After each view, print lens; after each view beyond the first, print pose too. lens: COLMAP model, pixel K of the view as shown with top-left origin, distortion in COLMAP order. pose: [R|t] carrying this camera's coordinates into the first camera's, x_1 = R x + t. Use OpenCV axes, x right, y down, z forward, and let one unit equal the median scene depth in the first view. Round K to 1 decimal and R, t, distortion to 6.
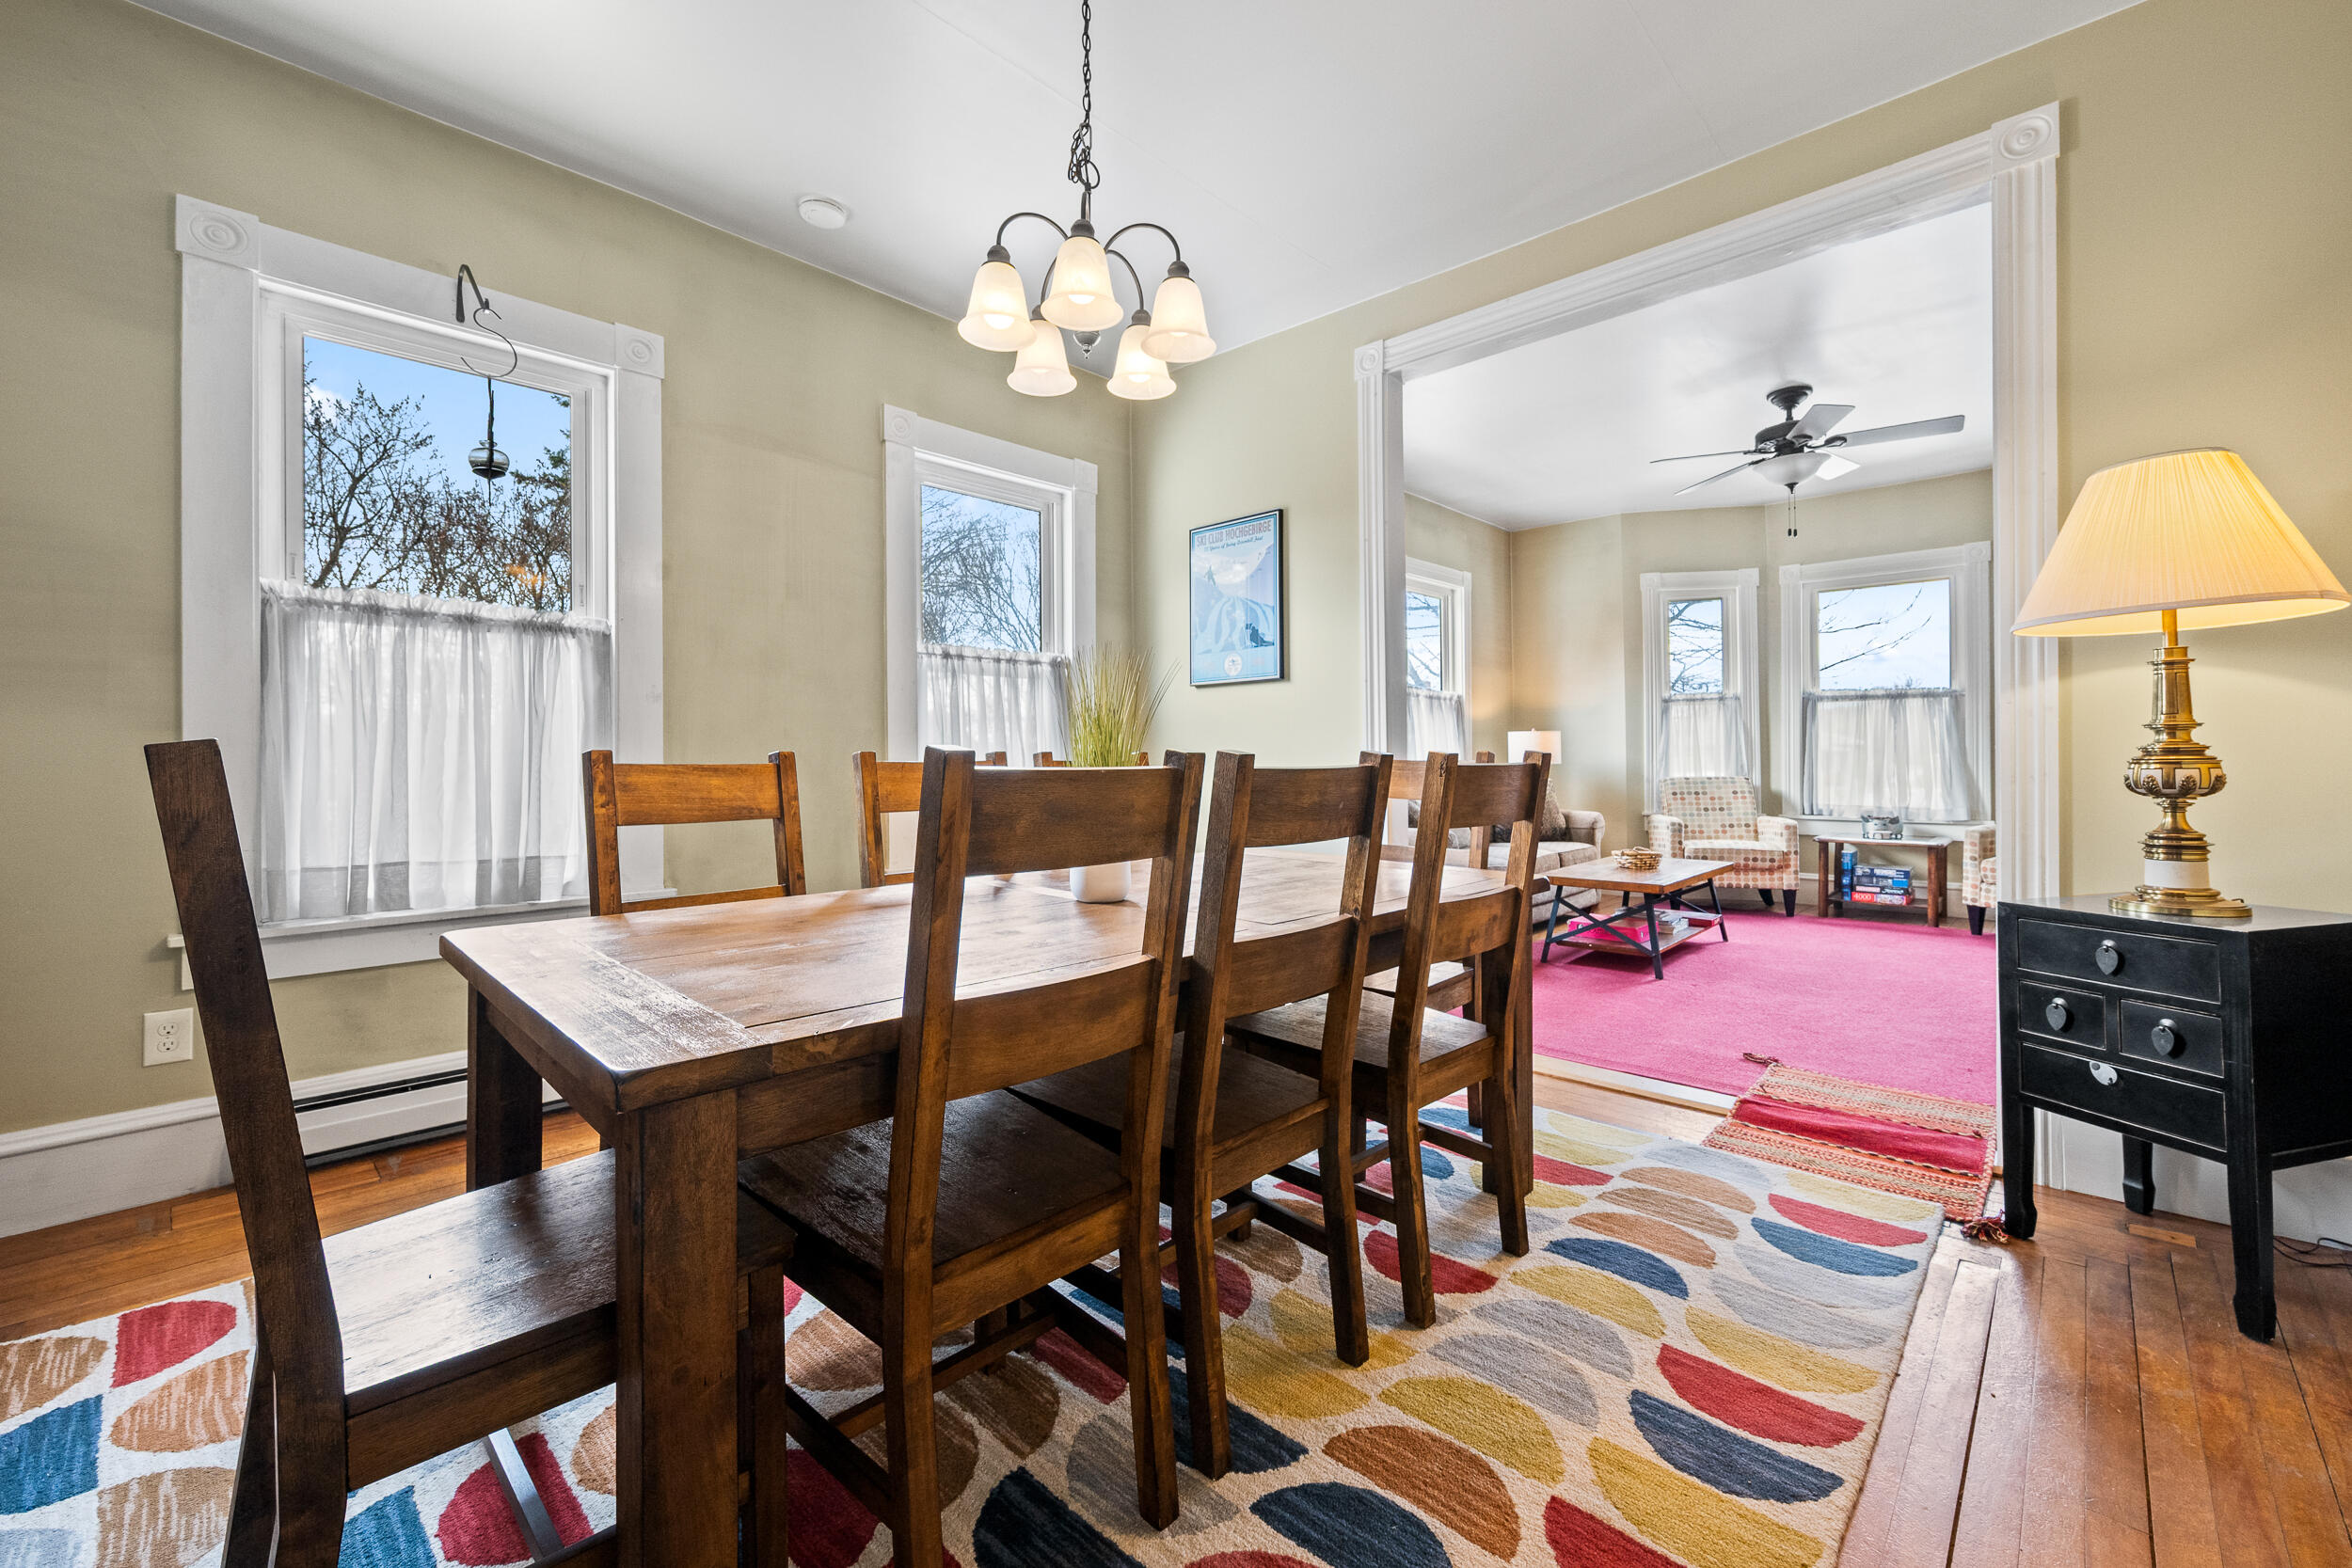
lens RADIAL K [[937.5, 0, 1176.8], [0, 937.5, 770.8], [0, 0, 1]] dist [0.000674, -0.000443]
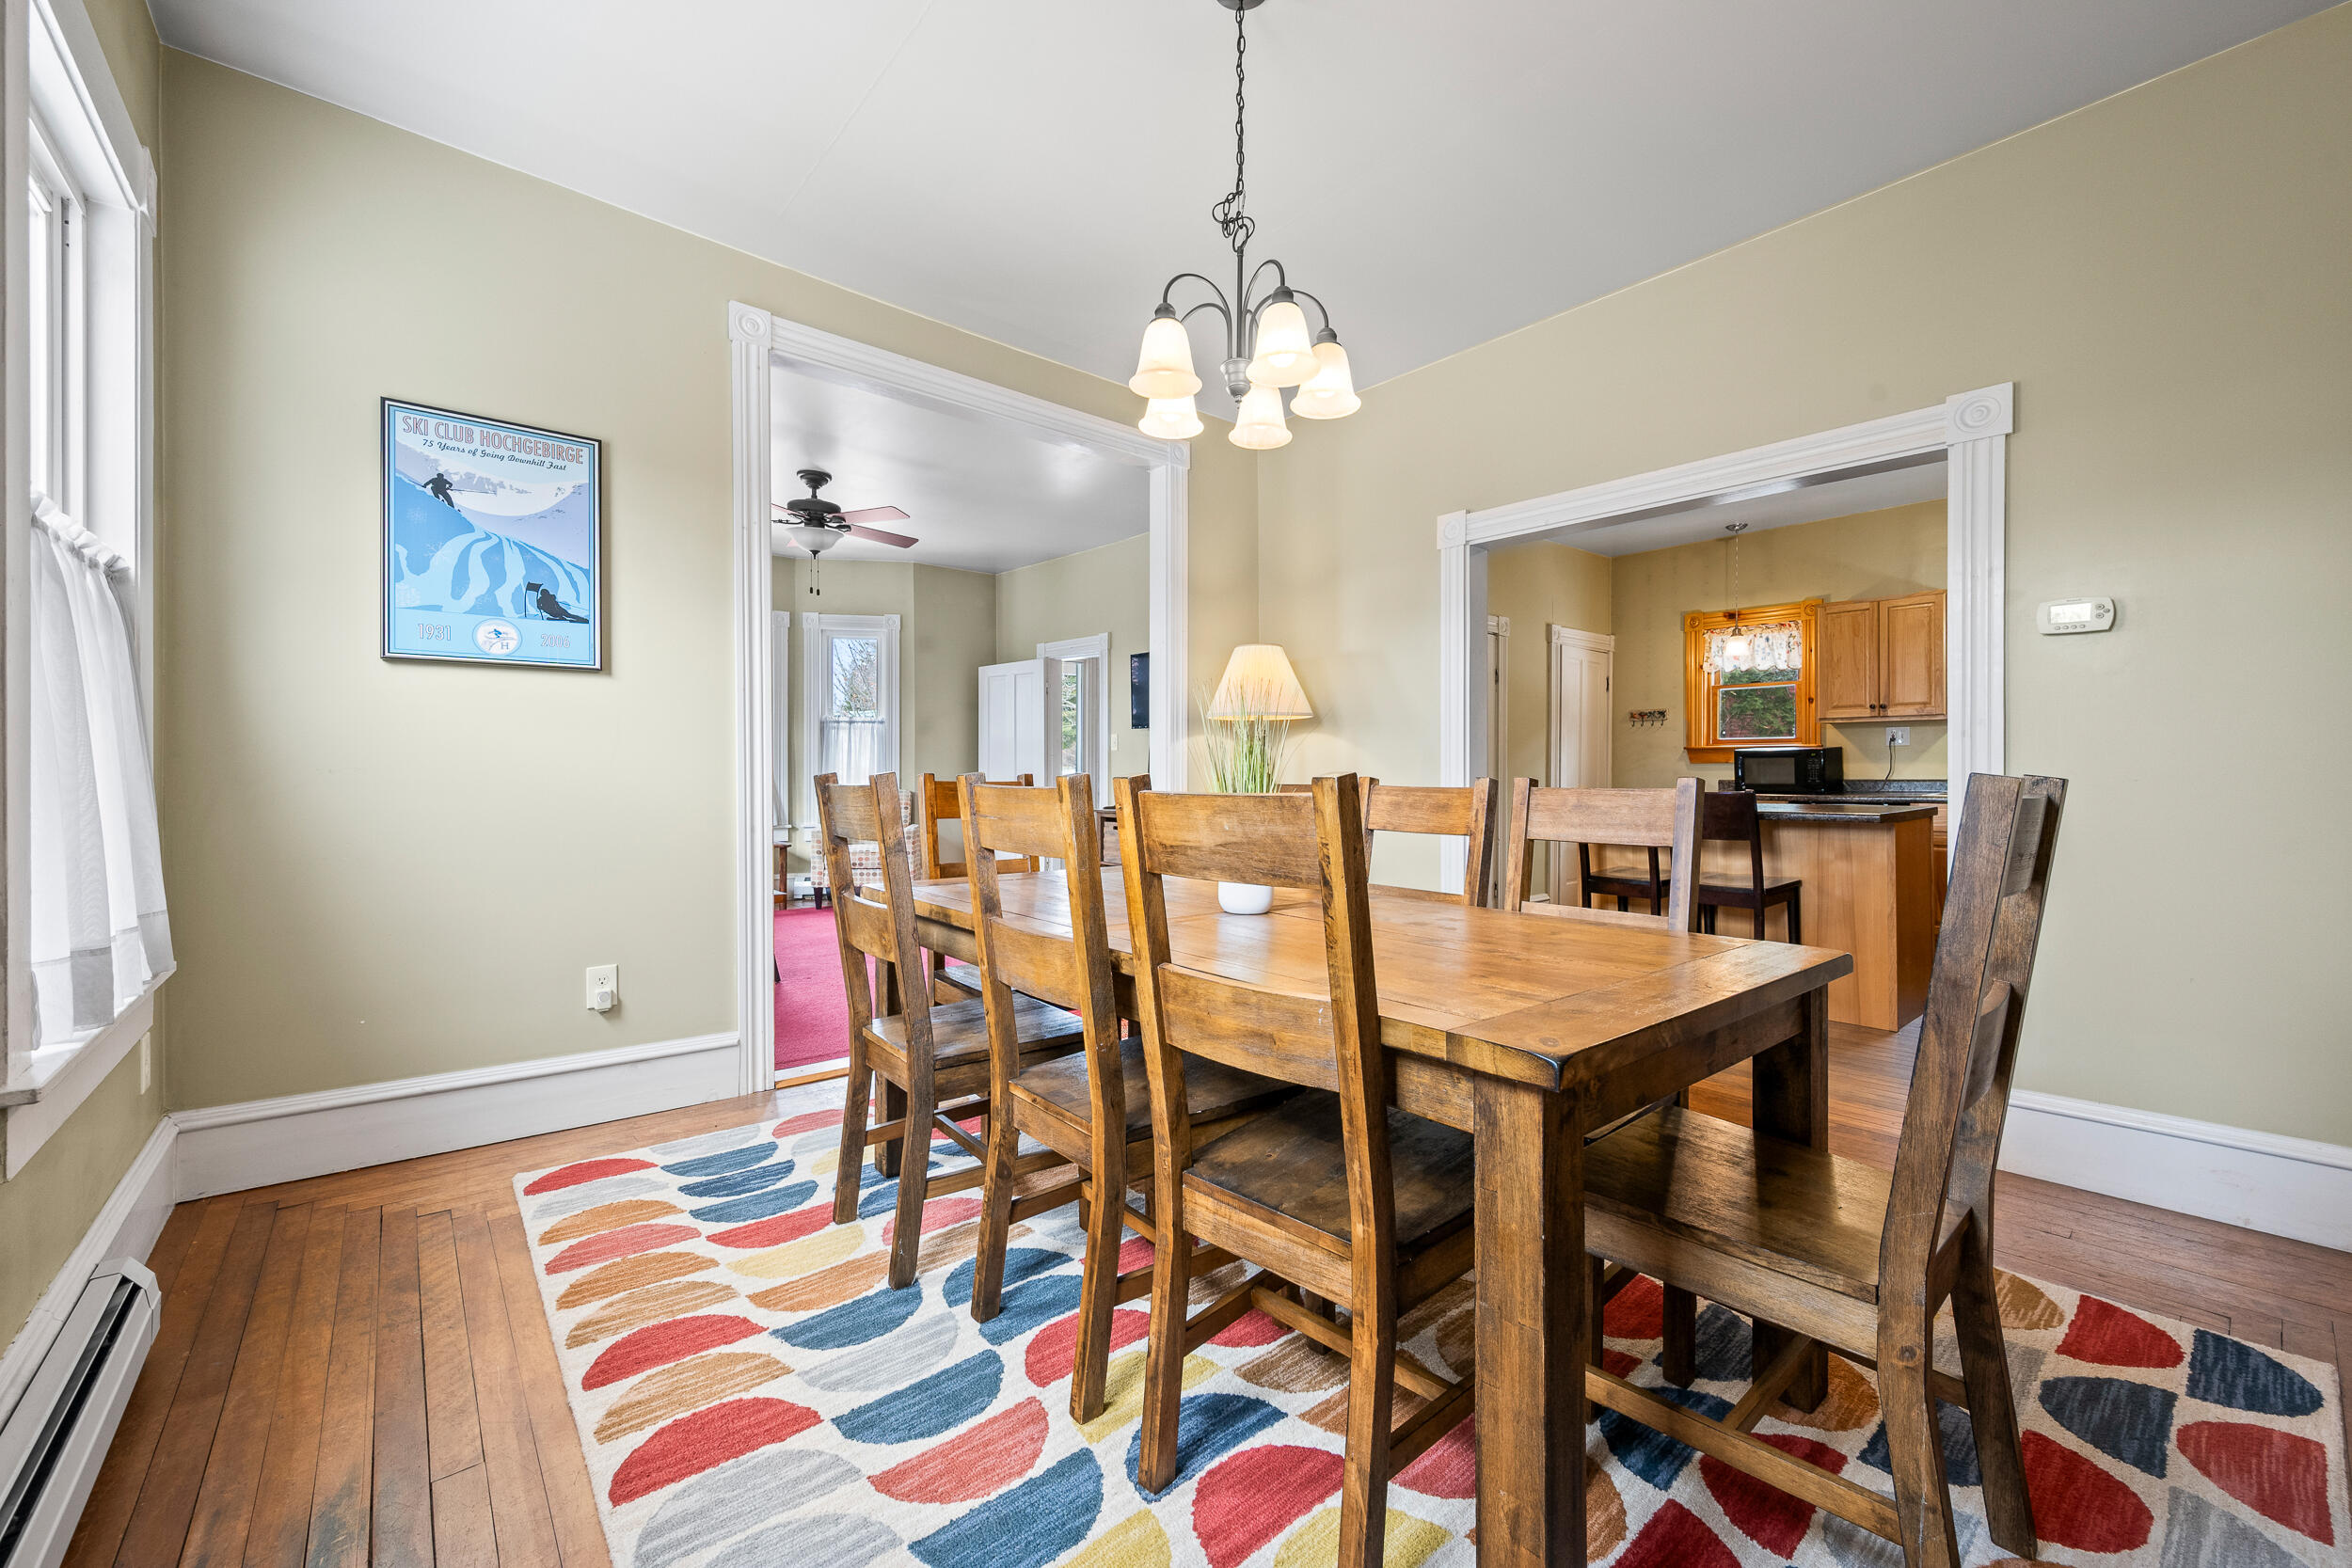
lens RADIAL K [[937.5, 0, 1195.0], [0, 937.5, 766.3], [0, 0, 1]] dist [0.000674, -0.000443]
pose [[0.089610, 0.011437, 0.995911, -0.380954], [0.011333, 0.999858, -0.012502, -0.005517], [-0.995912, 0.012407, 0.089468, 0.310866]]
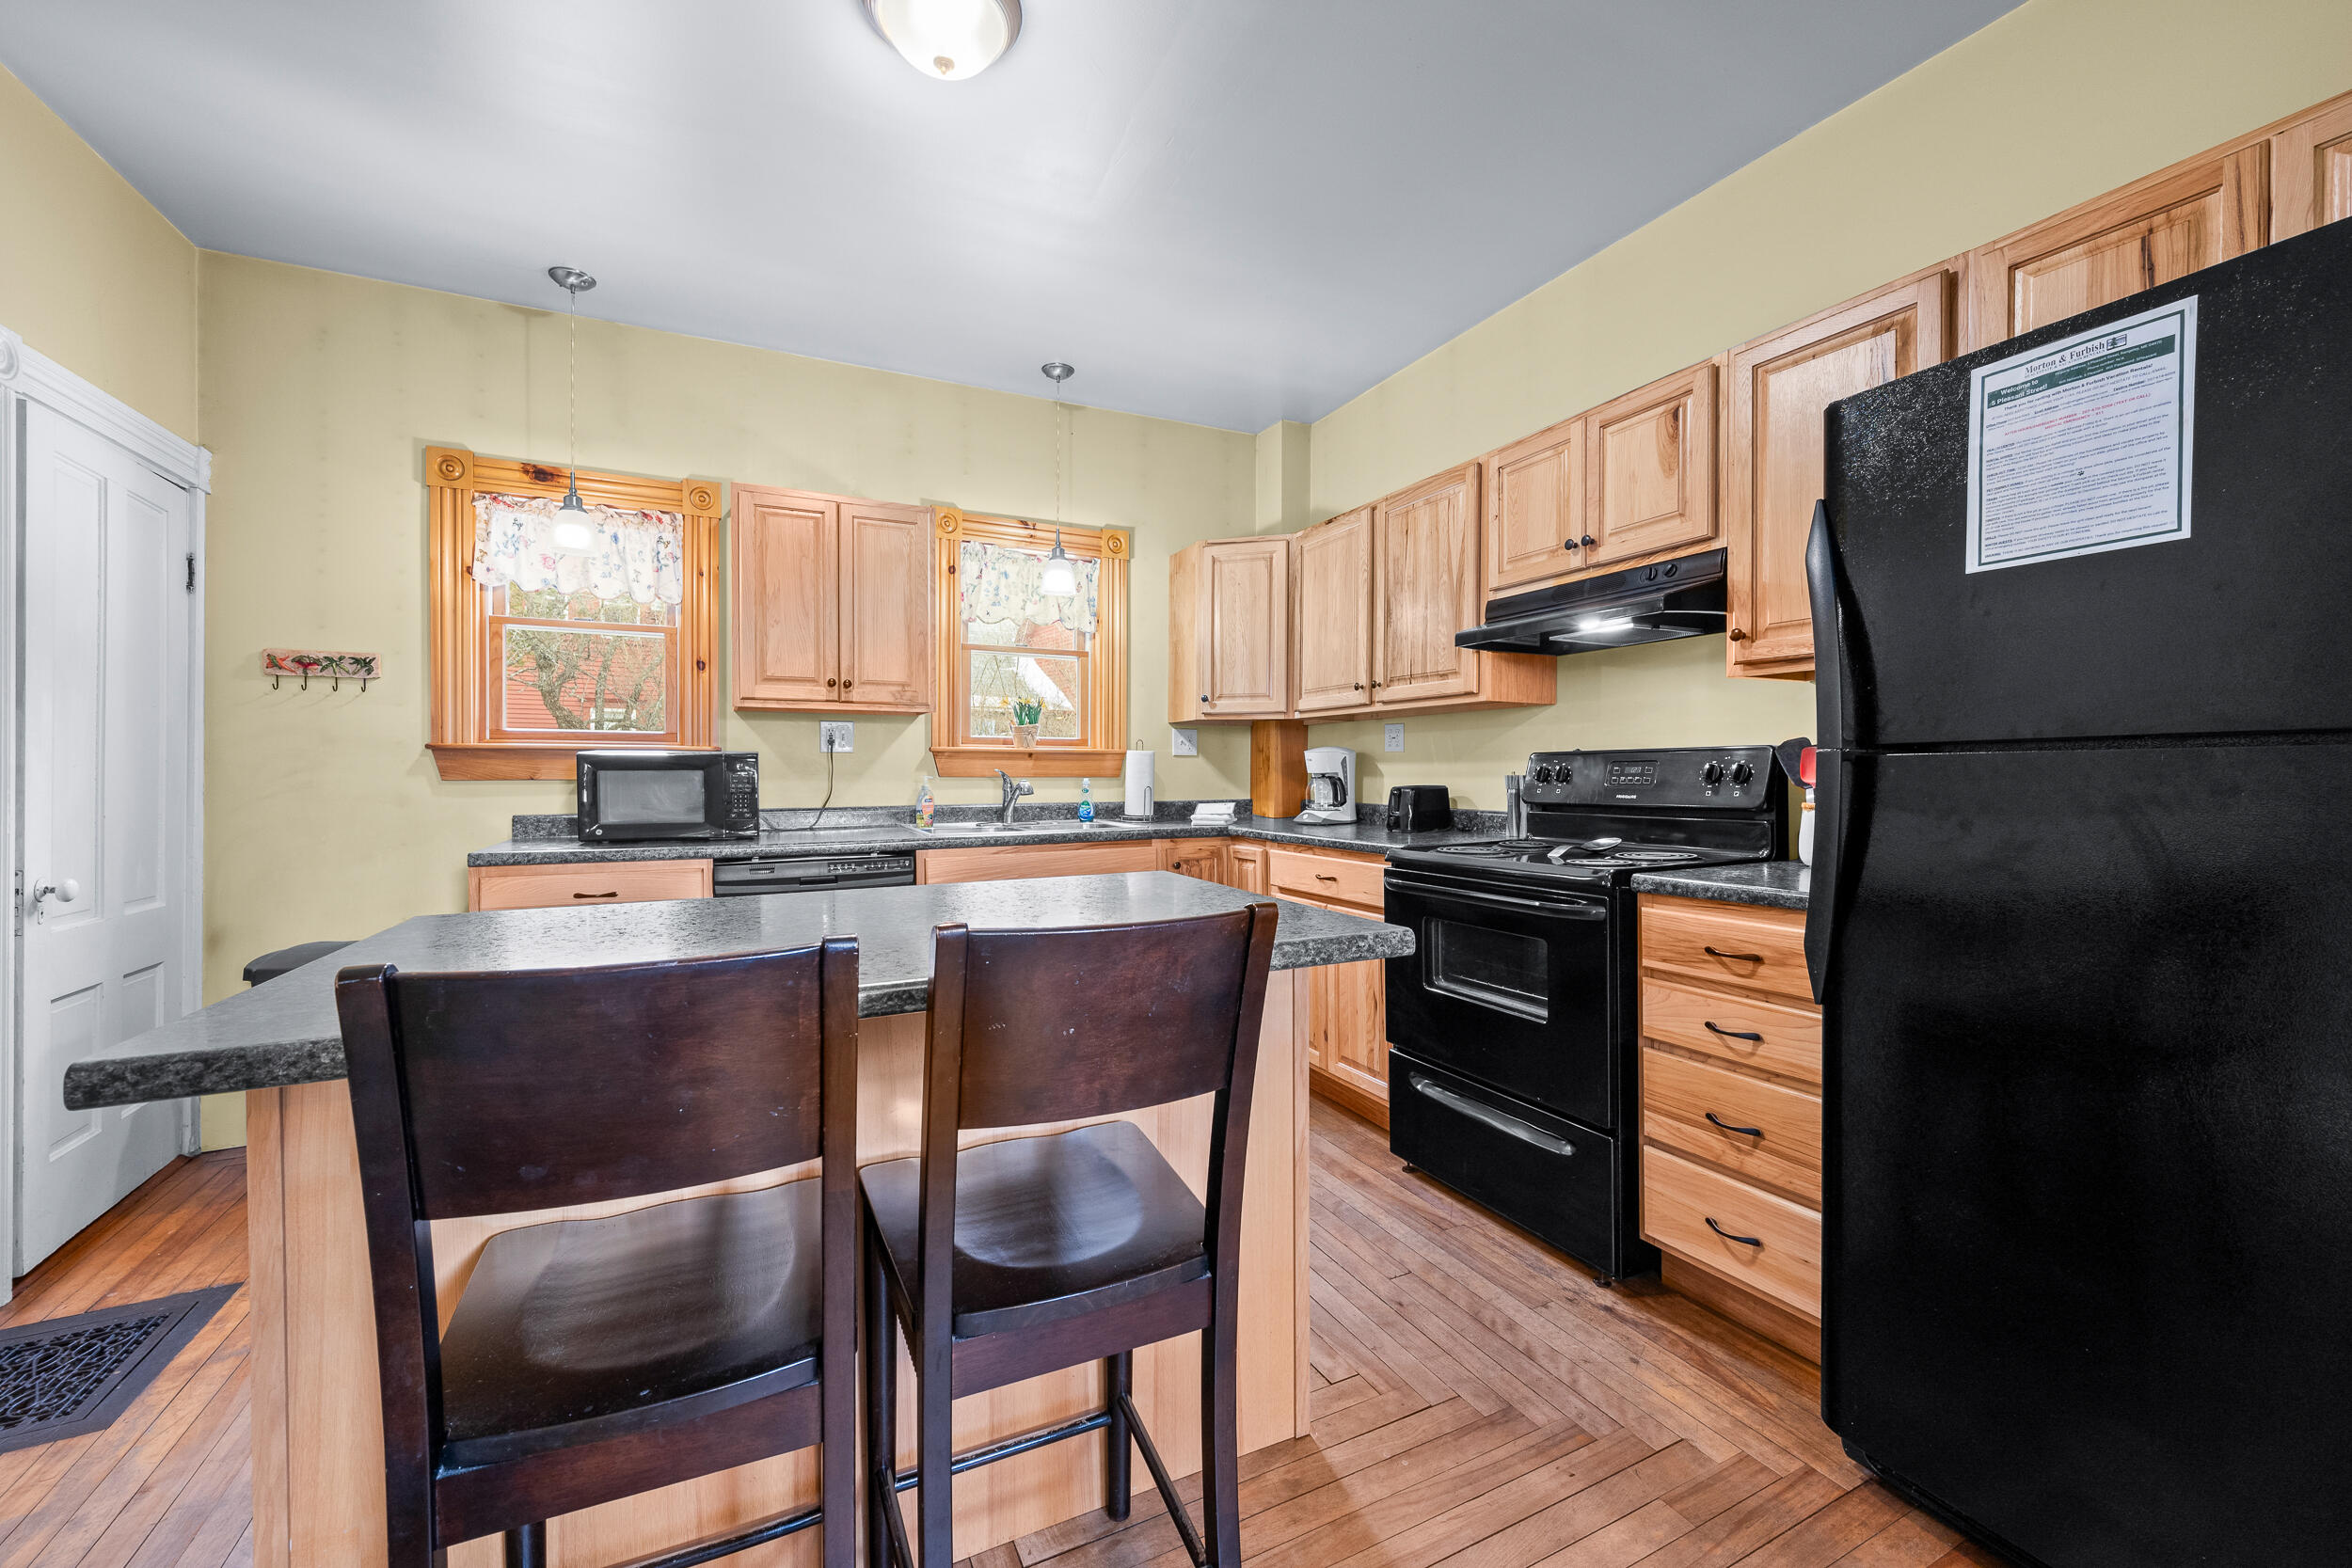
lens RADIAL K [[937.5, 0, 1164.0], [0, 937.5, 775.3], [0, 0, 1]] dist [0.000674, -0.000443]
pose [[-0.930434, 0.009235, 0.366342, 0.243771], [0.011776, 0.999920, 0.004703, -0.016729], [-0.366270, 0.008690, -0.930468, 0.148132]]
